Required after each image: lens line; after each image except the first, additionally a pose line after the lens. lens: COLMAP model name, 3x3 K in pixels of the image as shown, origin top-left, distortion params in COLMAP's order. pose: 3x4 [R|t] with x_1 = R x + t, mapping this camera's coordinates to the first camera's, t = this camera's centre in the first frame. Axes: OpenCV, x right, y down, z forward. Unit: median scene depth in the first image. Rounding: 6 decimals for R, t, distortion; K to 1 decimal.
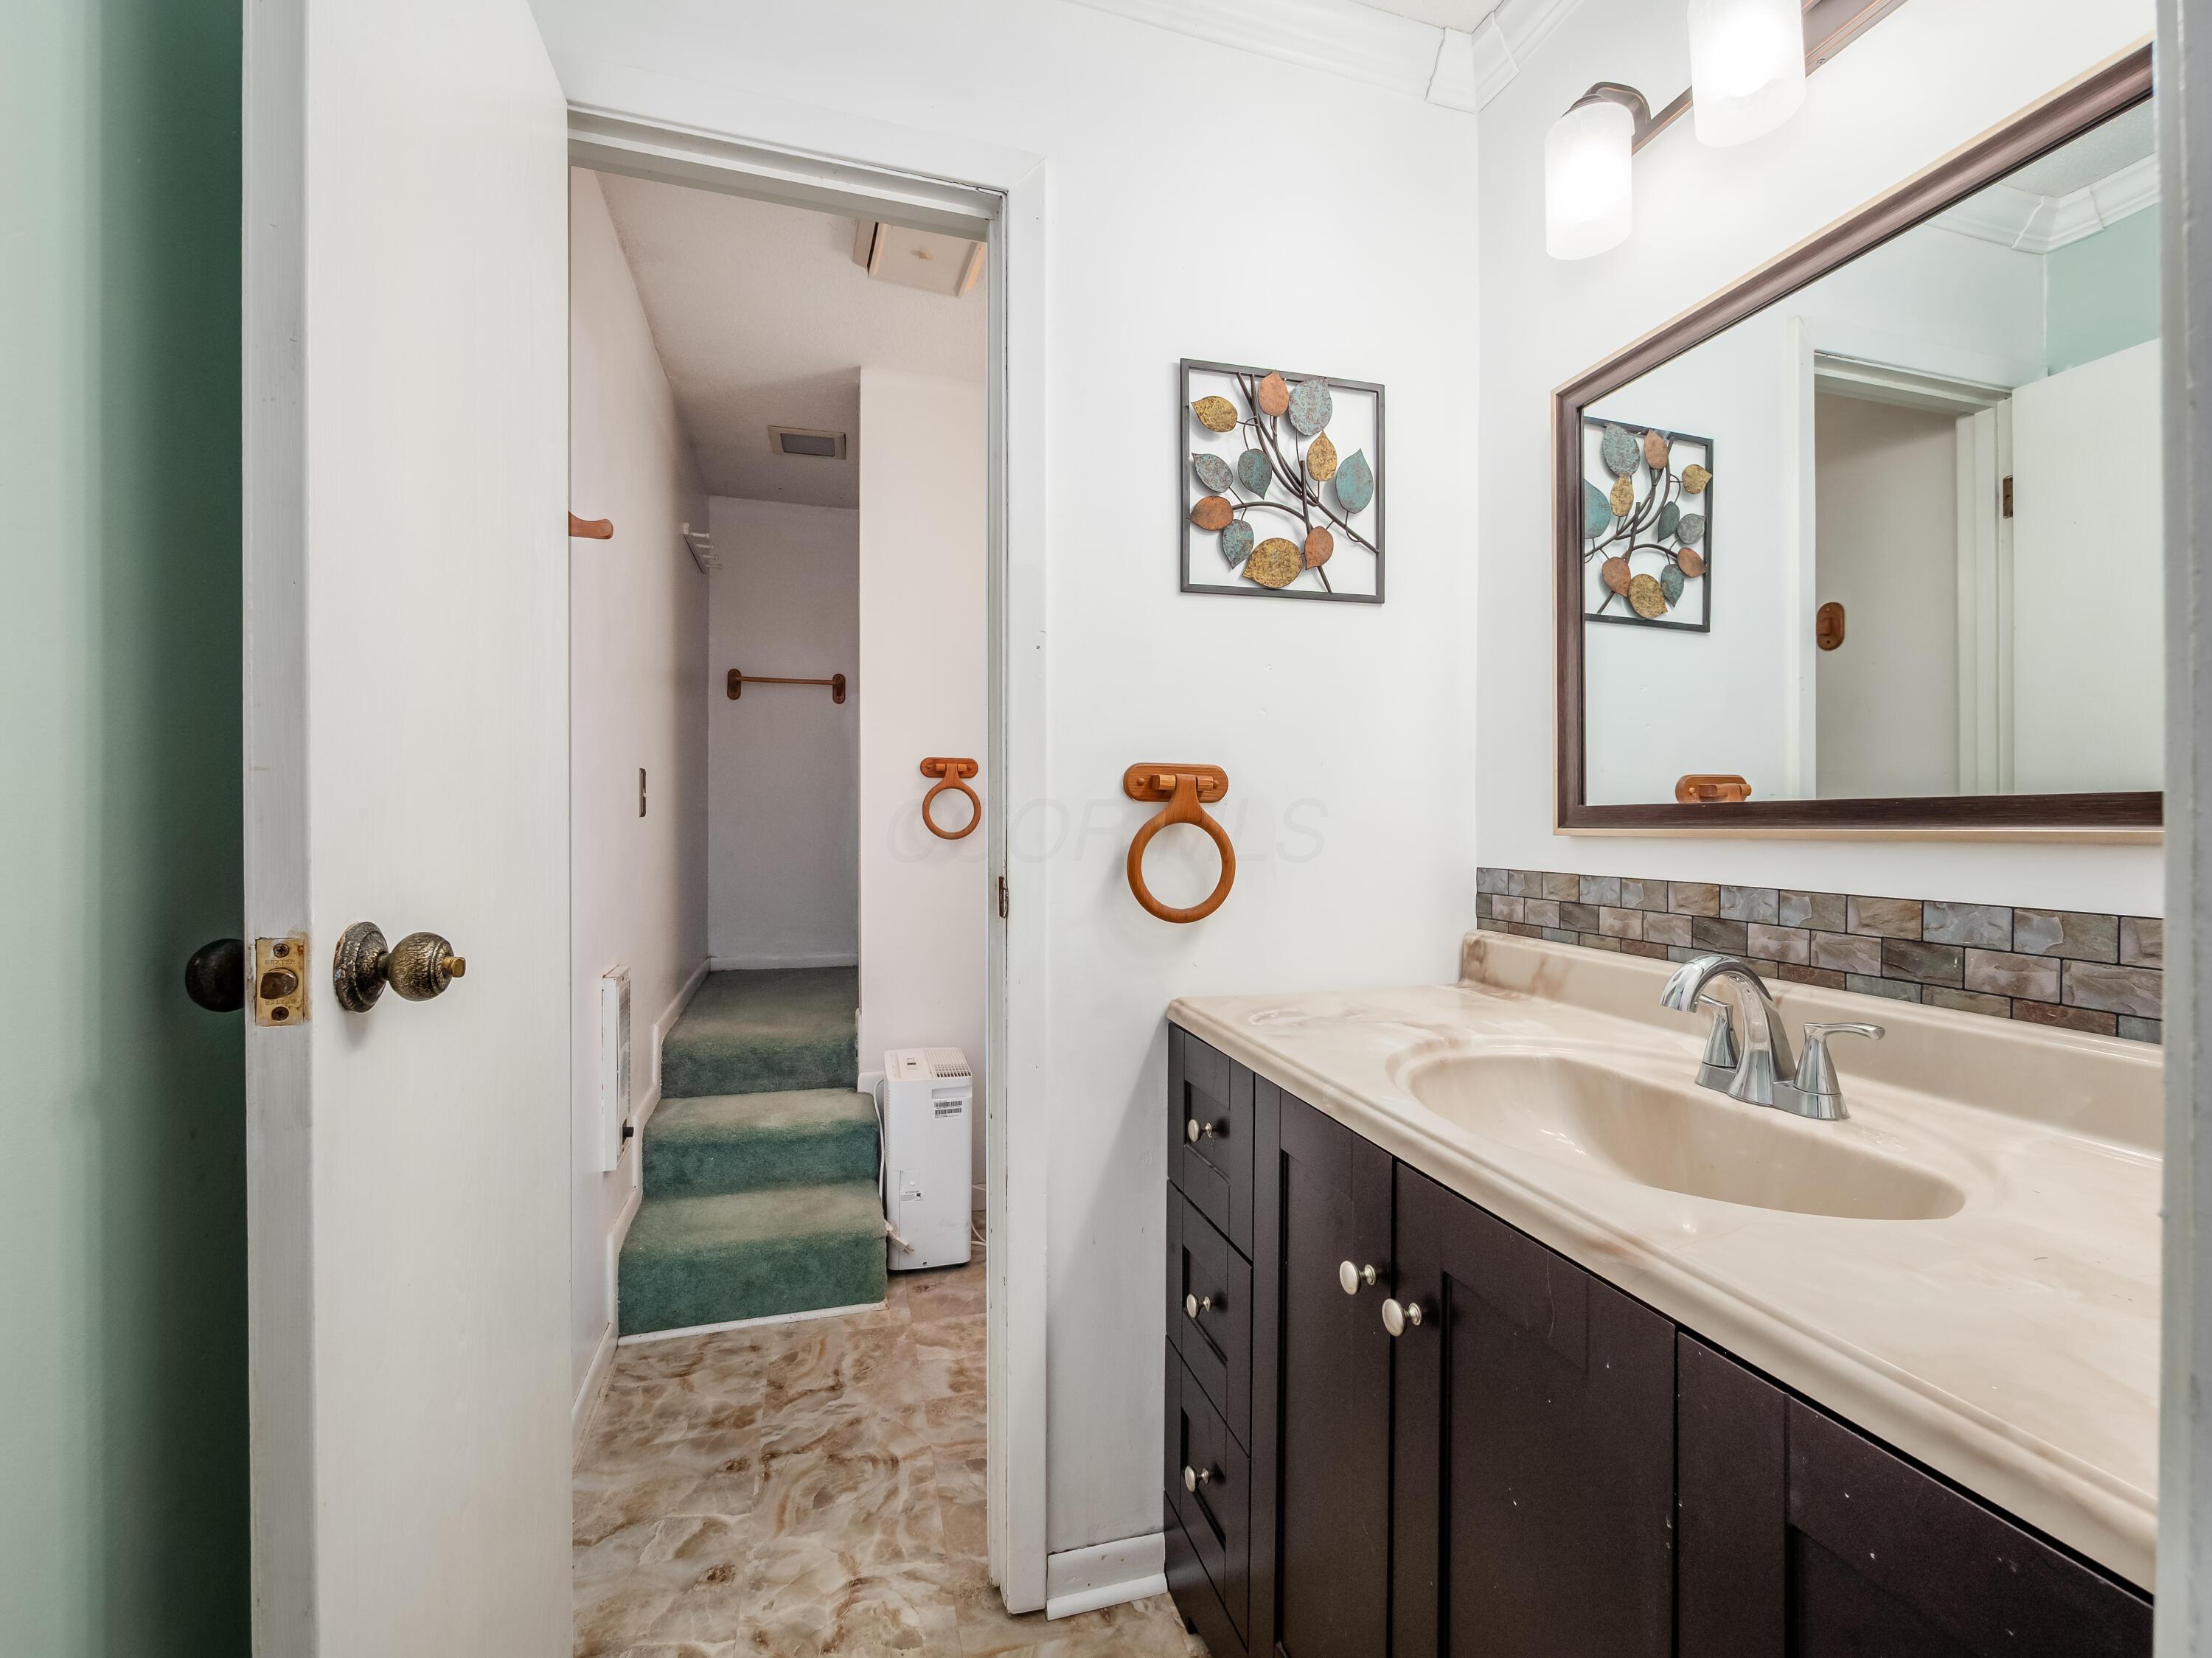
lens RADIAL K [[948.1, 0, 1108.8], [0, 948.1, 818.1], [0, 0, 1]] dist [-0.002154, -0.000641]
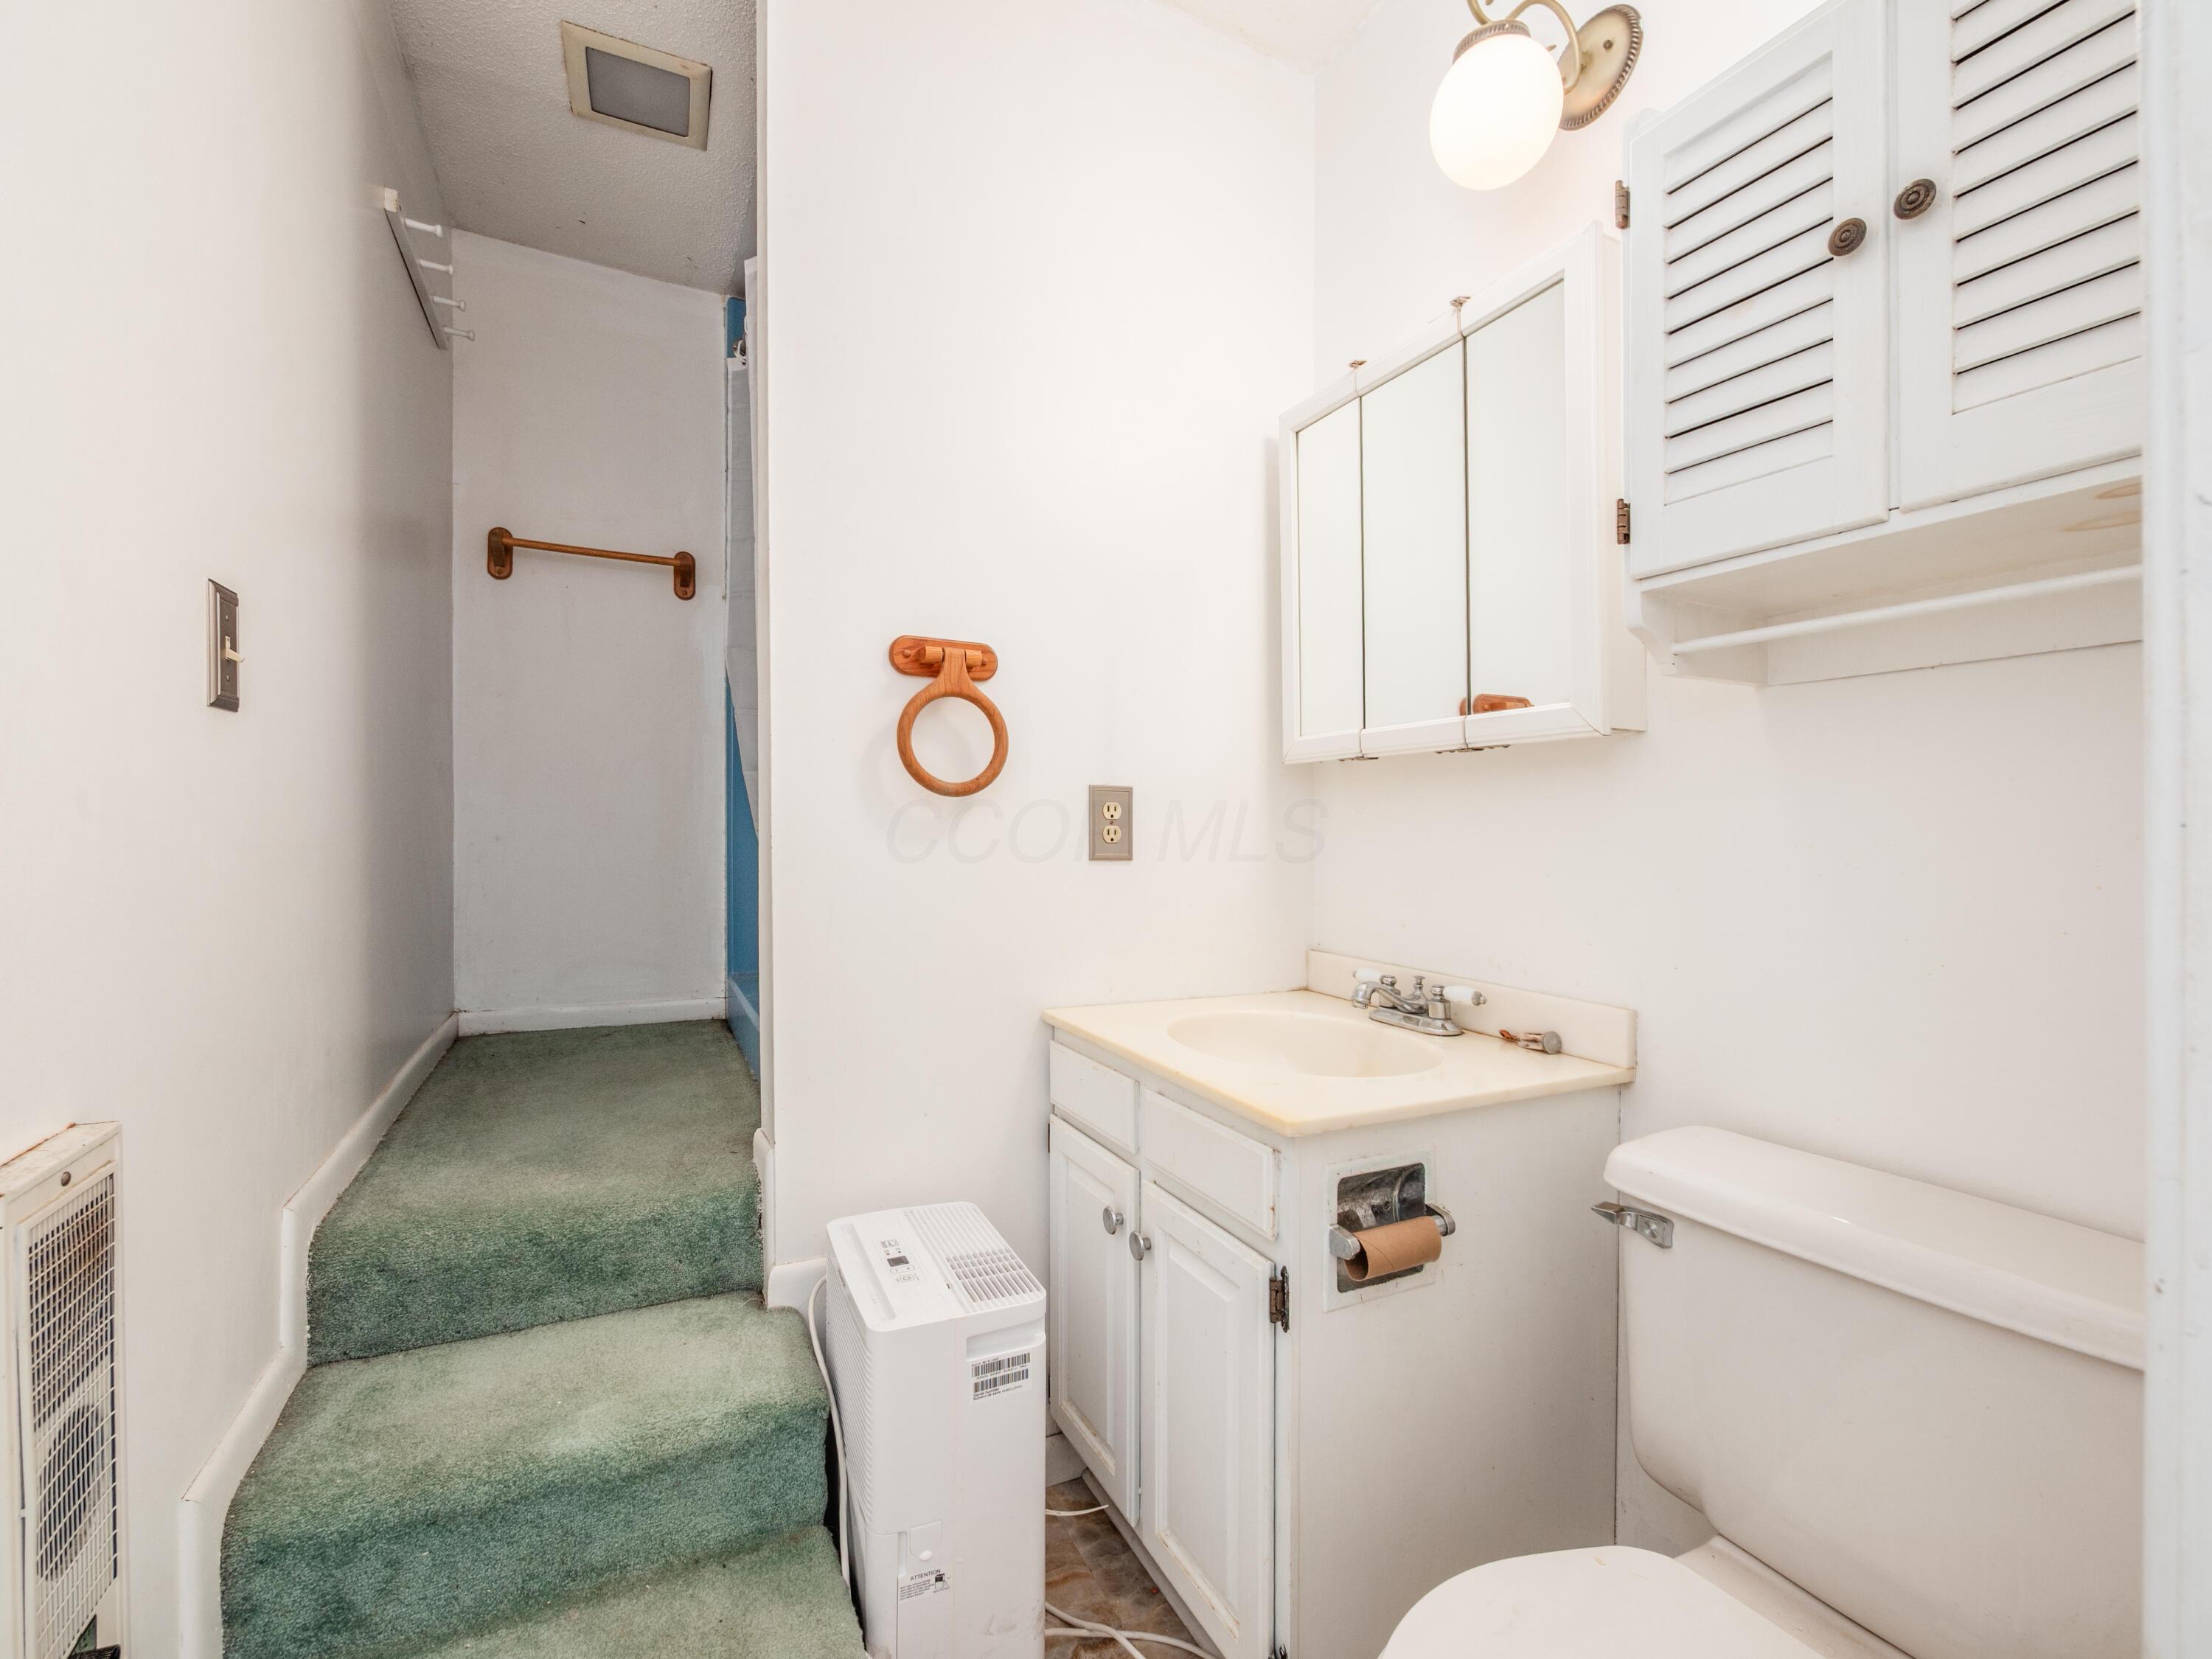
lens RADIAL K [[948.2, 0, 1103.3], [0, 948.2, 849.7], [0, 0, 1]] dist [-0.002154, -0.000641]
pose [[0.984488, 0.003864, 0.175411, -0.179996], [-0.008362, 0.999655, 0.024912, 0.038697], [-0.175254, -0.025992, 0.984180, 0.491513]]
